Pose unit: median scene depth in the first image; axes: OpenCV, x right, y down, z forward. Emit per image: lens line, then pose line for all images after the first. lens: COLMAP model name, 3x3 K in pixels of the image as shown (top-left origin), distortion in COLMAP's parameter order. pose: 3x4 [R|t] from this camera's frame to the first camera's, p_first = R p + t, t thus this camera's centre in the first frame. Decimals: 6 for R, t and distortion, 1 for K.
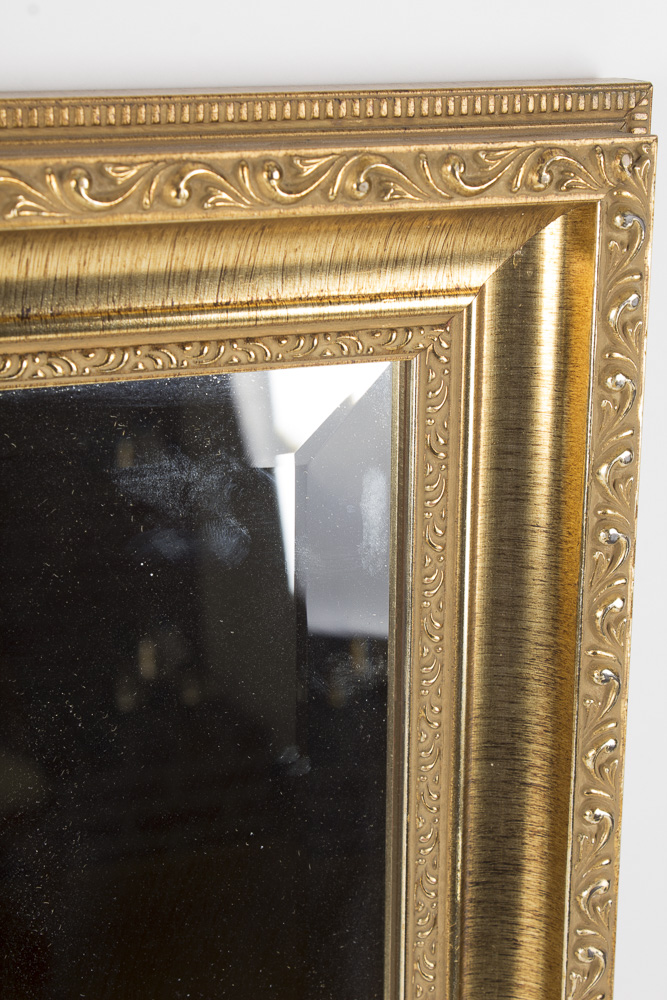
lens RADIAL K [[1943.4, 0, 333.5], [0, 1943.4, 500.0], [0, 0, 1]] dist [0.065658, 0.040167]
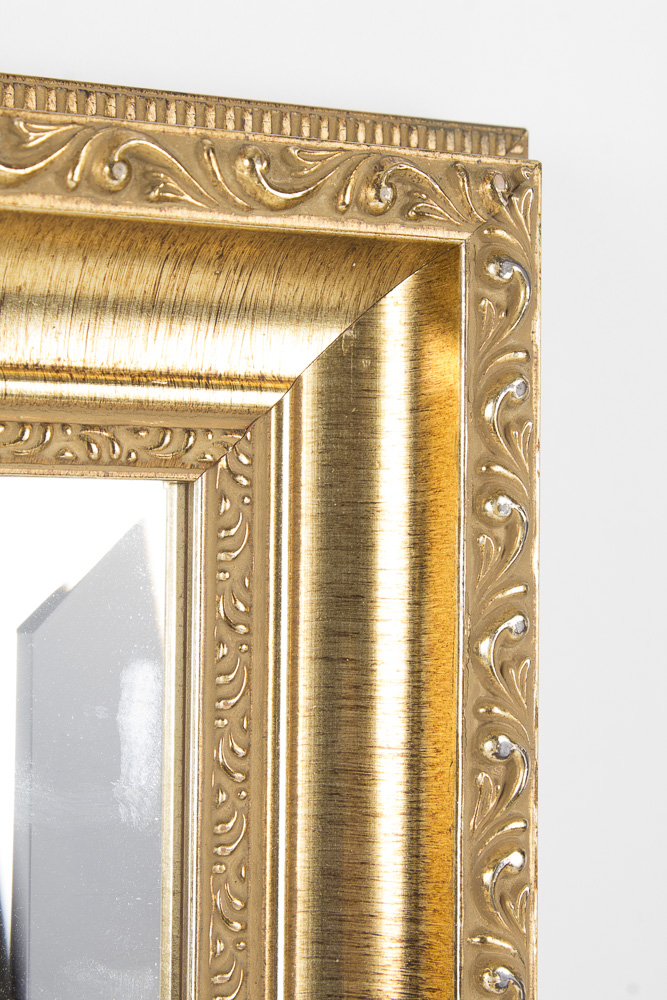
lens RADIAL K [[2293.4, 0, 333.5], [0, 2293.4, 500.0], [0, 0, 1]] dist [0.066858, 0.064191]
pose [[0.995824, 0.004978, 0.091161, 0.015982], [0.023119, 0.952218, -0.304543, 0.177425], [-0.088321, 0.305379, 0.948126, 0.251881]]
